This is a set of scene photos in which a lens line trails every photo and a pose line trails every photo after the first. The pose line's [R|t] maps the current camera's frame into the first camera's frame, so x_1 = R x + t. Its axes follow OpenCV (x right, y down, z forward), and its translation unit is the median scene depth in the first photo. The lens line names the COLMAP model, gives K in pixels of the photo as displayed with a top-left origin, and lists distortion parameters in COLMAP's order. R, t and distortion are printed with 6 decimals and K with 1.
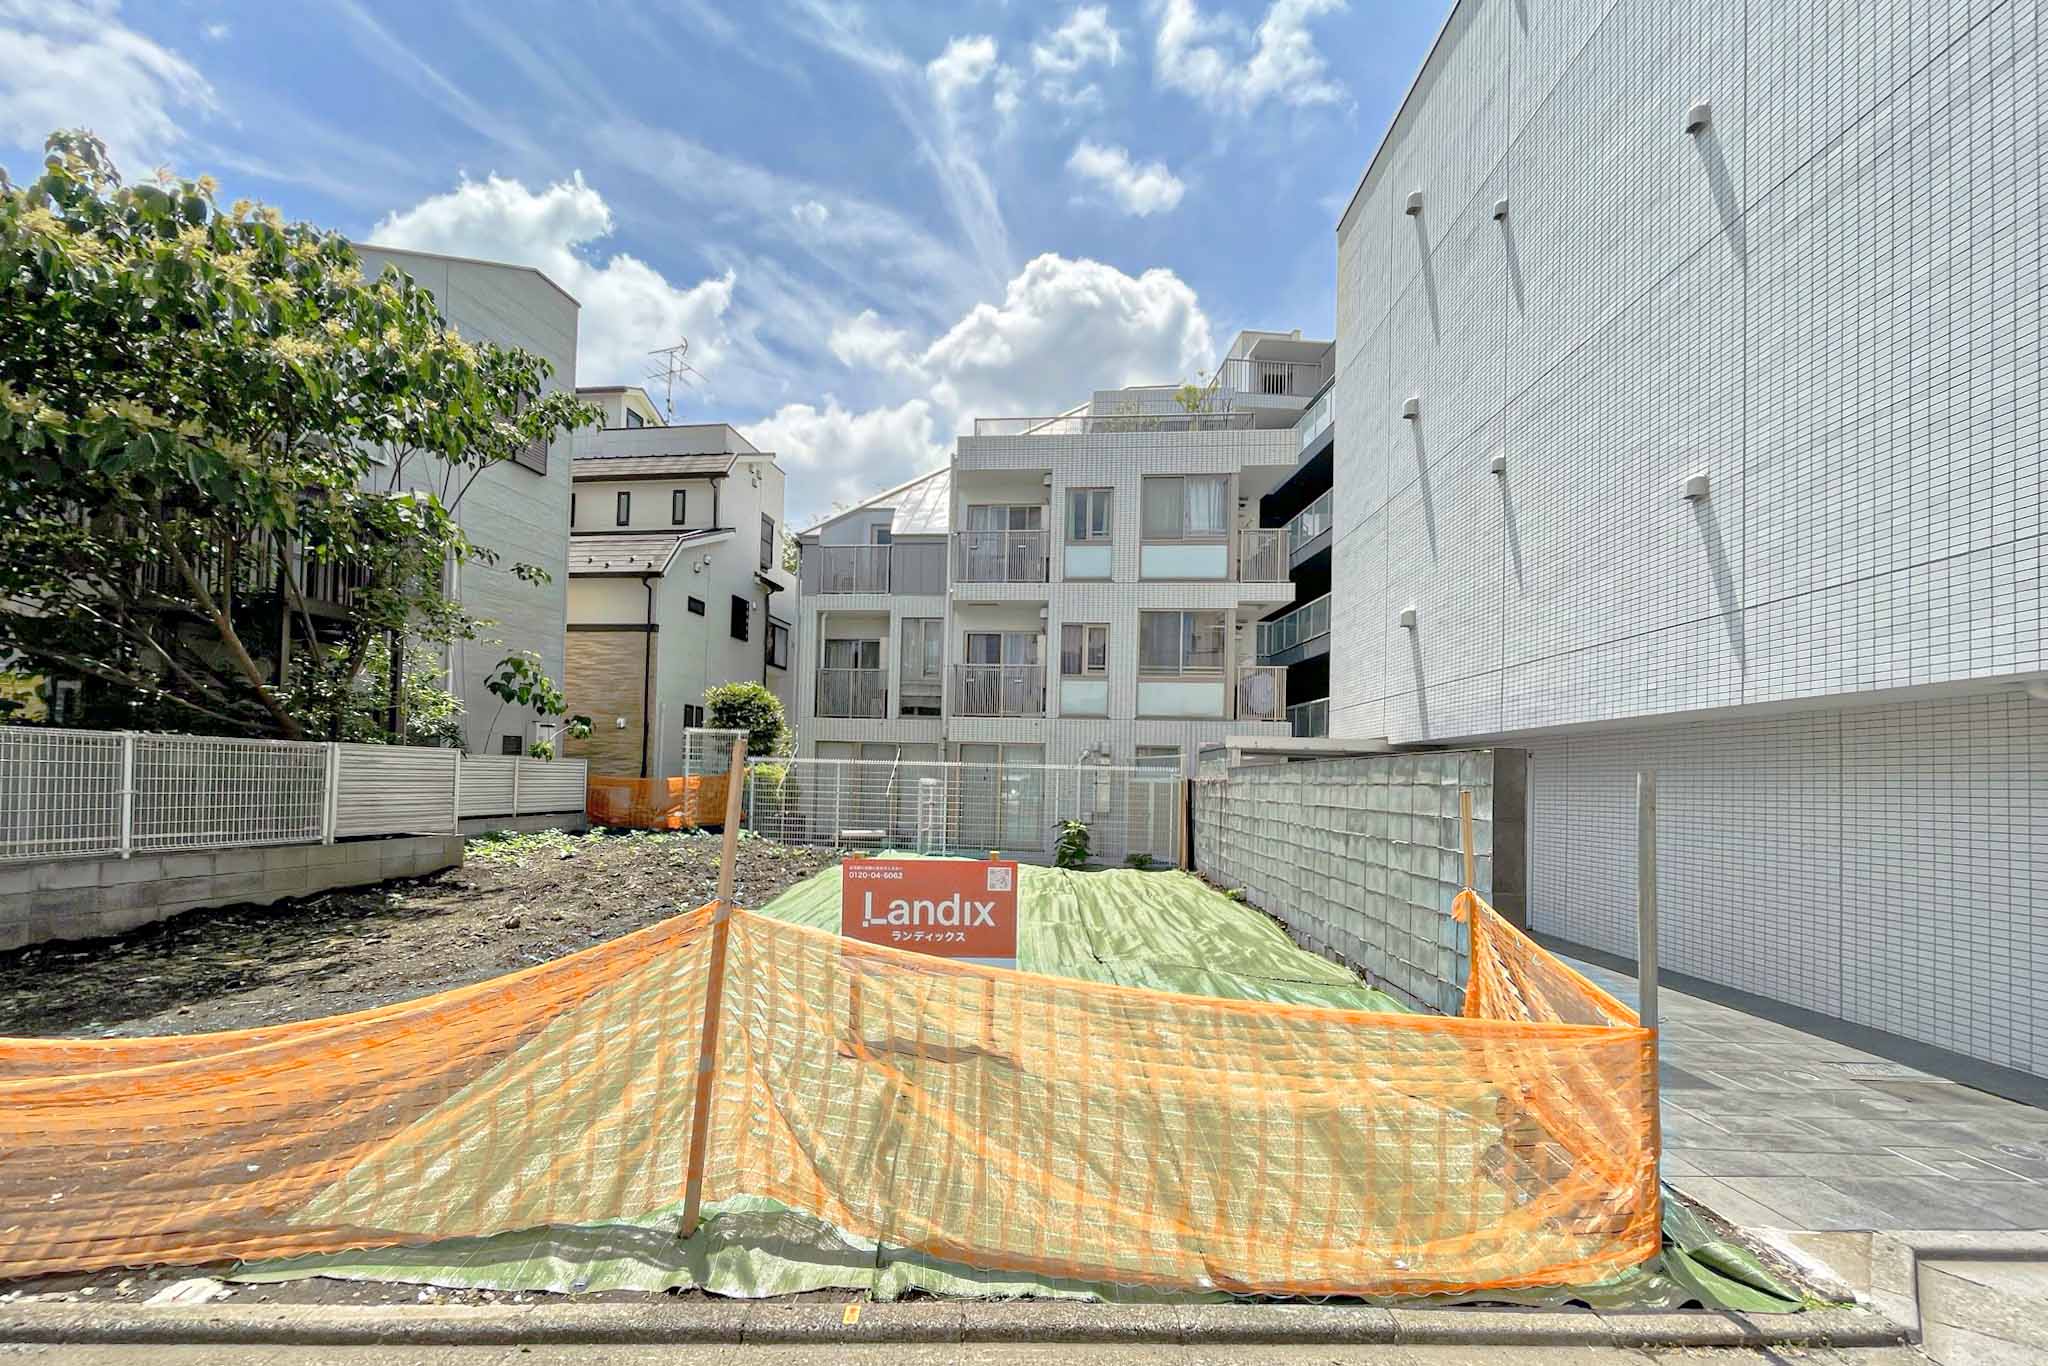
lens RADIAL K [[818.8, 0, 1030.9], [0, 818.8, 772.9], [0, 0, 1]] dist [0.000840, 0.000063]
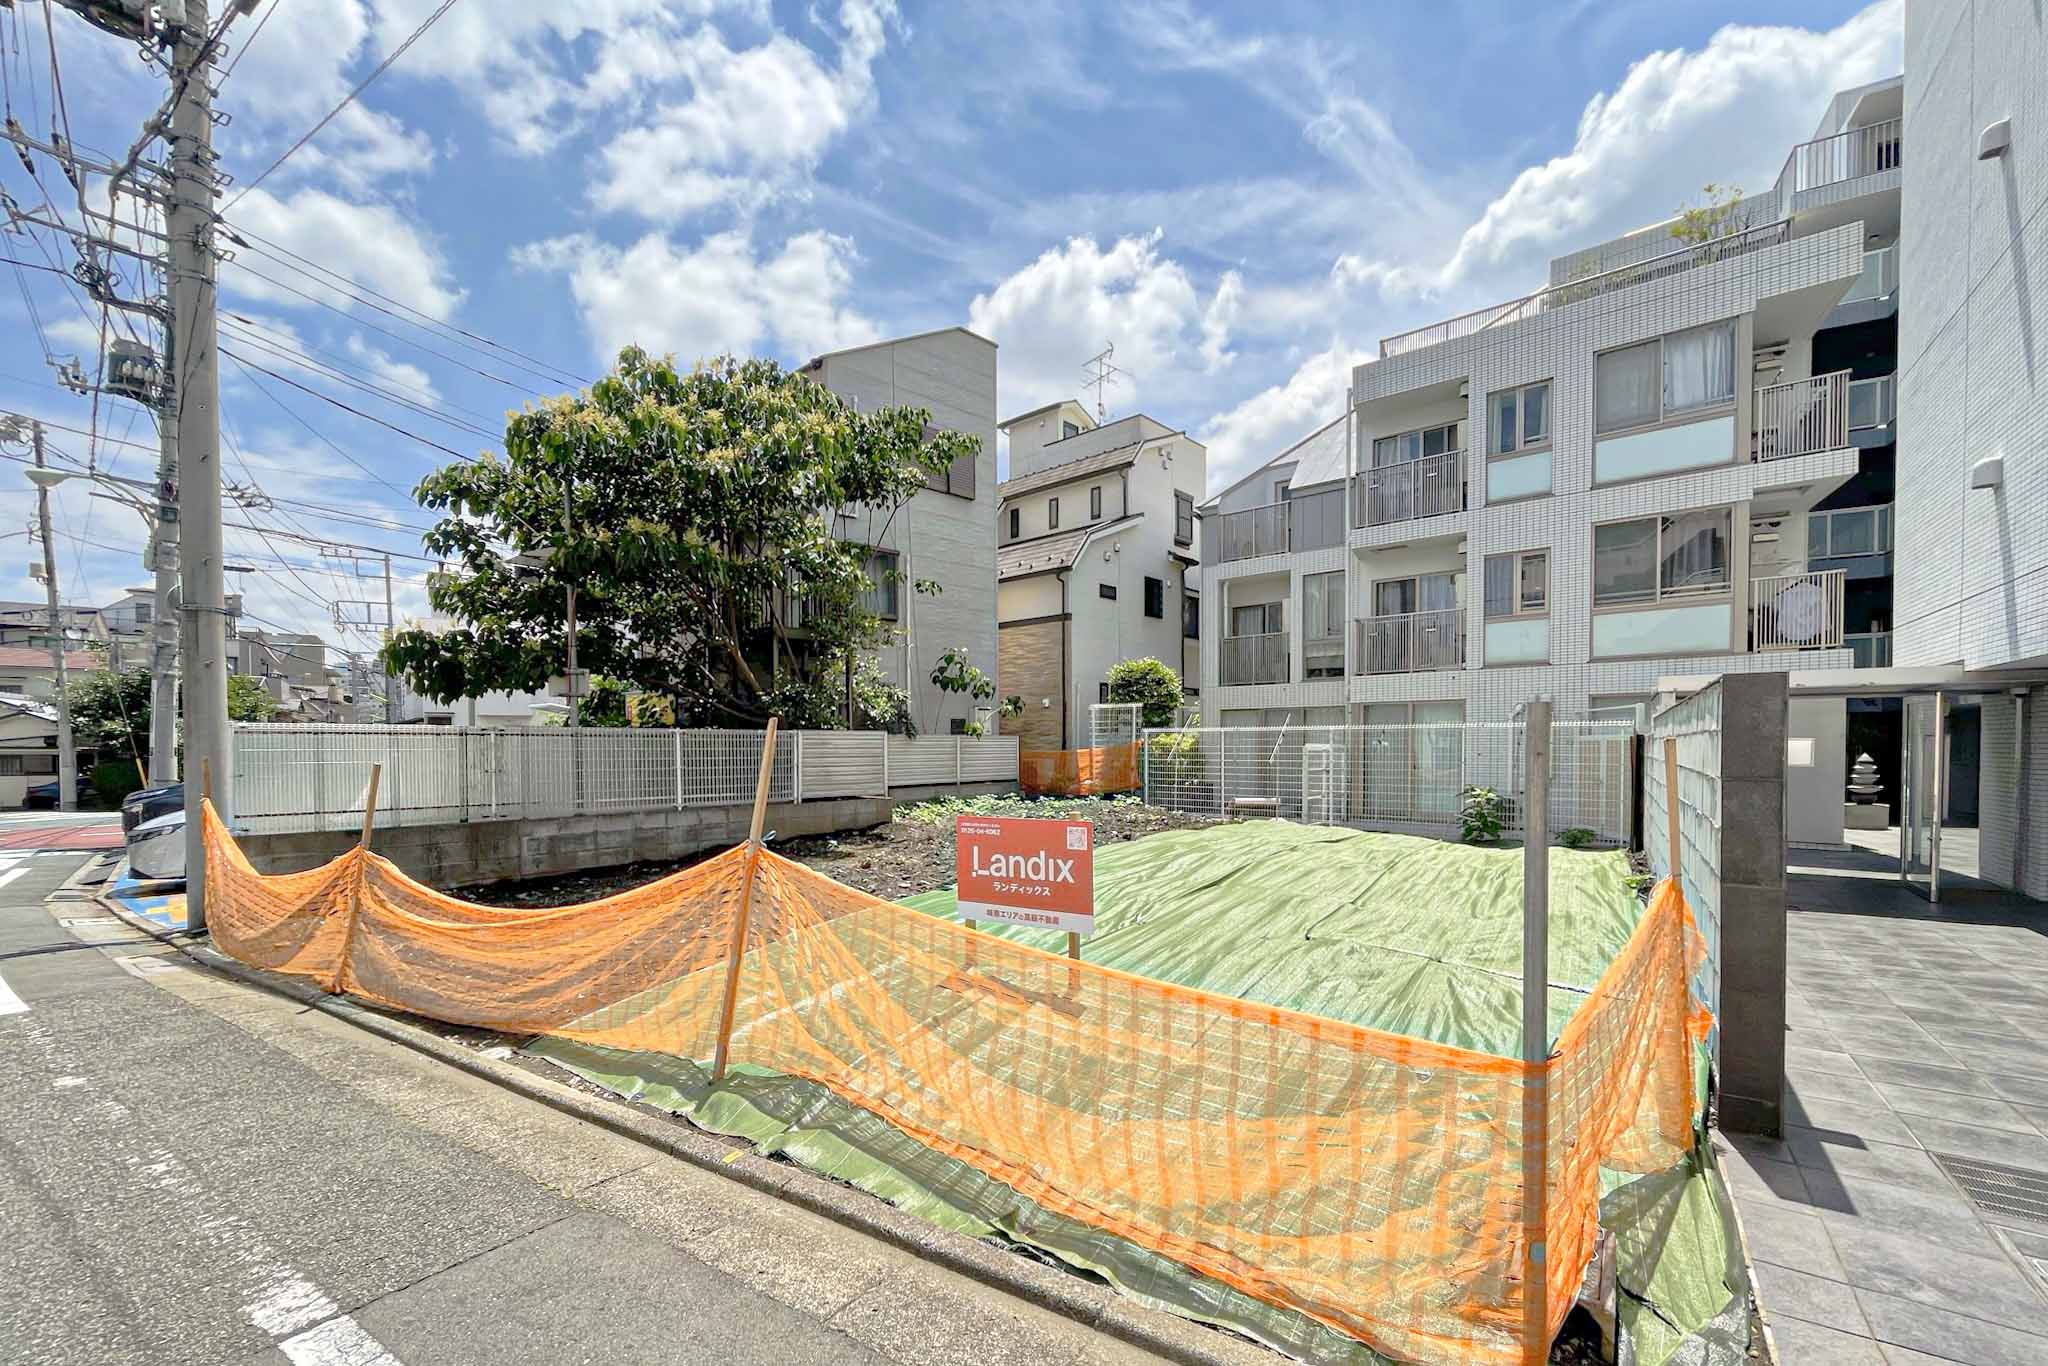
lens RADIAL K [[818.8, 0, 1030.9], [0, 818.8, 772.9], [0, 0, 1]] dist [0.000840, 0.000063]
pose [[0.839253, -0.010194, -0.543645, 0.106266], [0.030561, 0.999128, 0.028442, 0.003435], [0.542881, -0.040485, 0.838833, 0.022600]]
